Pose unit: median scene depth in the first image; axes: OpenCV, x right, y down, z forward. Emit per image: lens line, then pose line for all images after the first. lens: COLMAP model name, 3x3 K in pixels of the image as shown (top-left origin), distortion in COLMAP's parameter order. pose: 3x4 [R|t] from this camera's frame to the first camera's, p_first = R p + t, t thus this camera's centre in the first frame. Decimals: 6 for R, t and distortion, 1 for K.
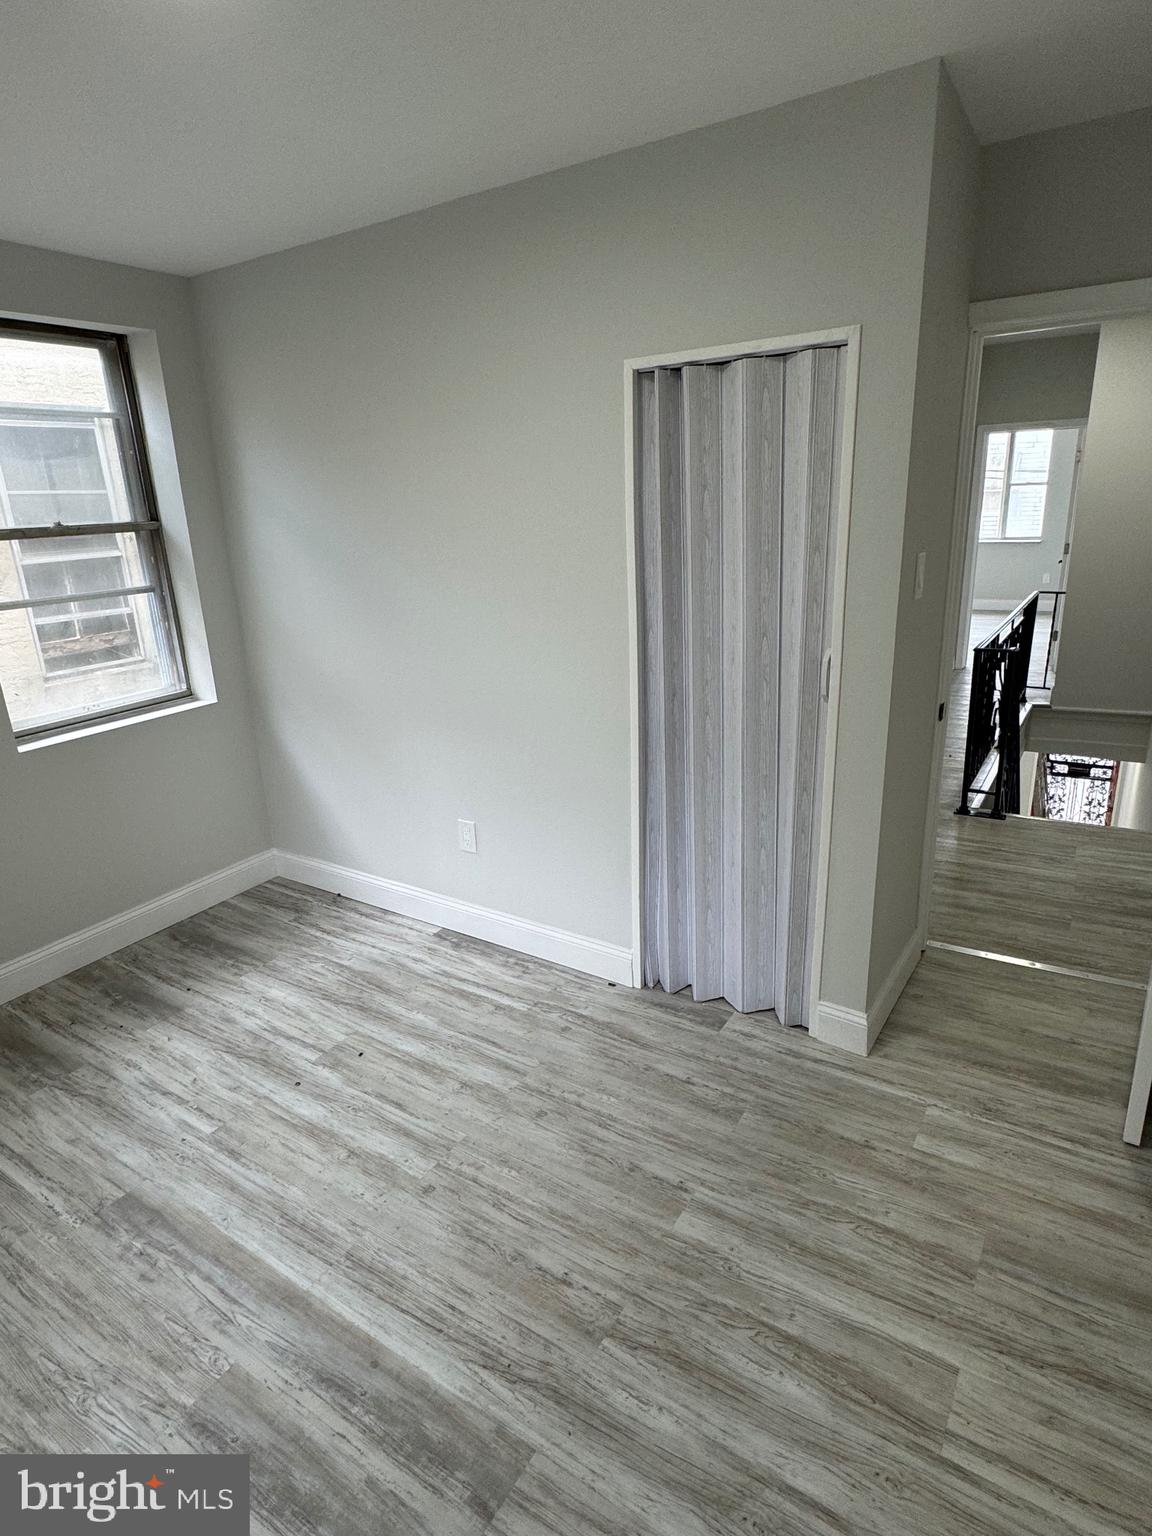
lens RADIAL K [[838.7, 0, 576.0], [0, 838.7, 768.0], [0, 0, 1]] dist [-0.002466, 0.000172]
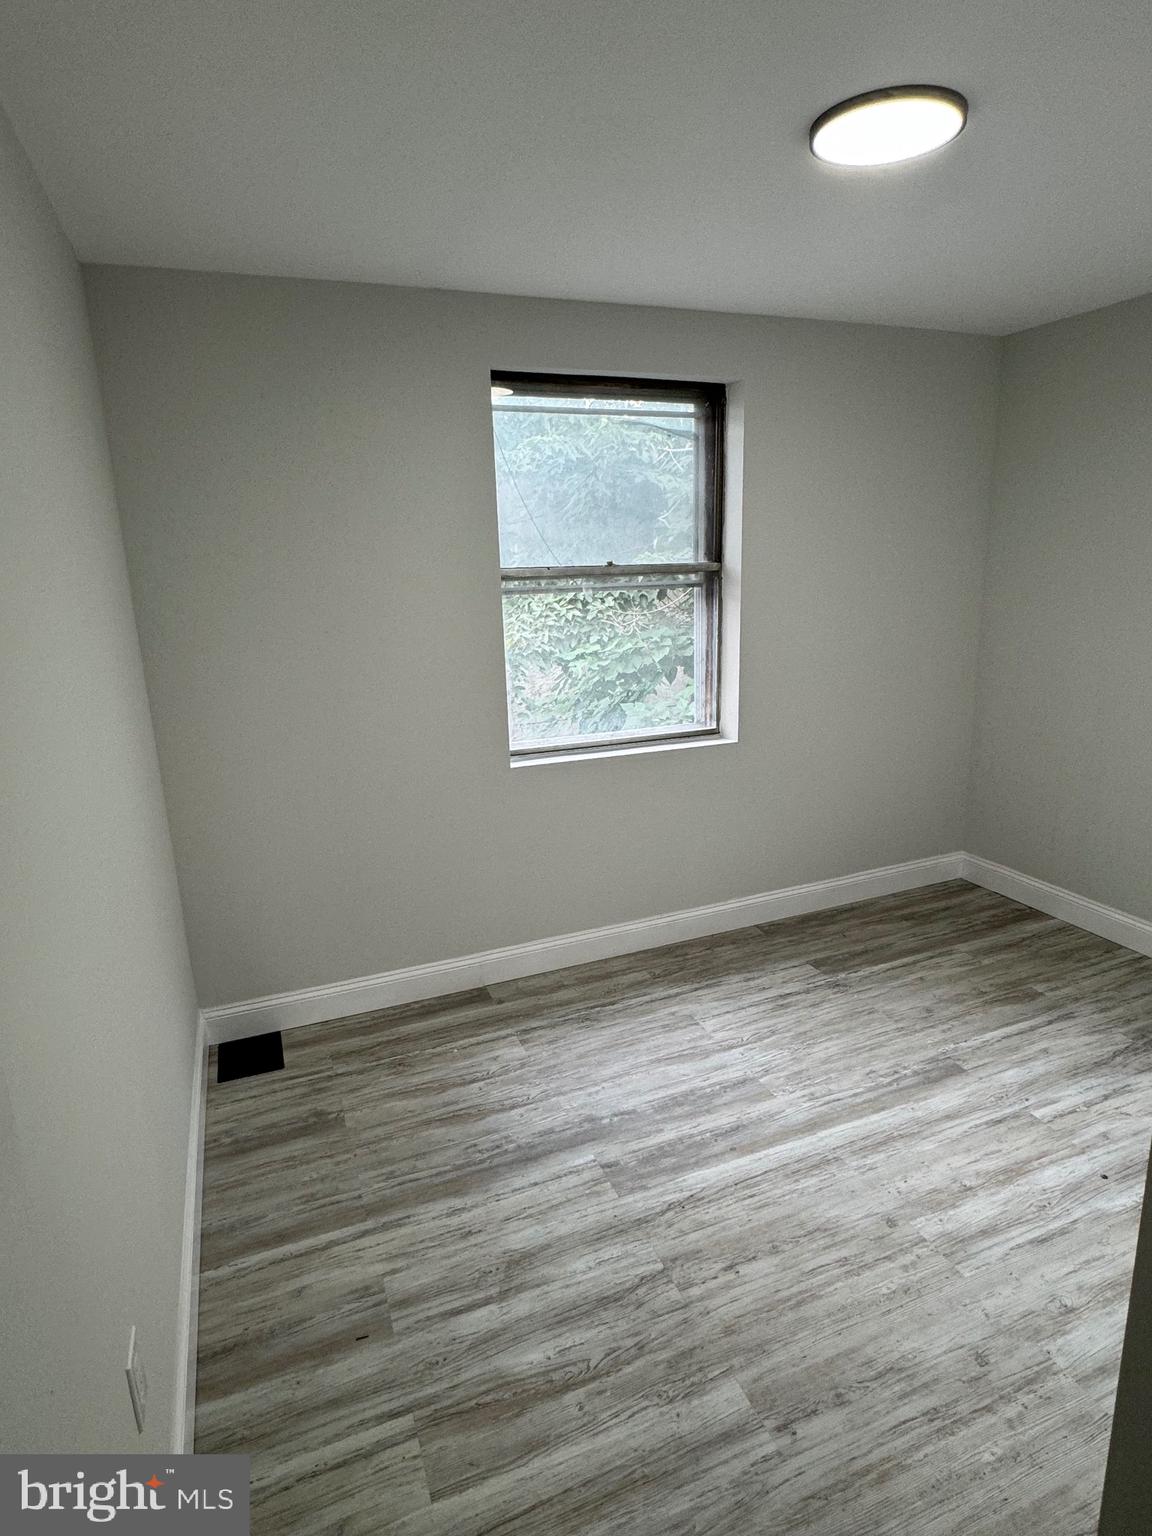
lens RADIAL K [[852.5, 0, 583.1], [0, 852.5, 758.1], [0, 0, 1]] dist [0.000280, 0.000680]
pose [[-0.571931, 0.249011, -0.781593, 0.830471], [-0.195804, 0.883828, 0.424863, -0.415746], [0.796590, 0.396032, -0.456732, 1.148555]]
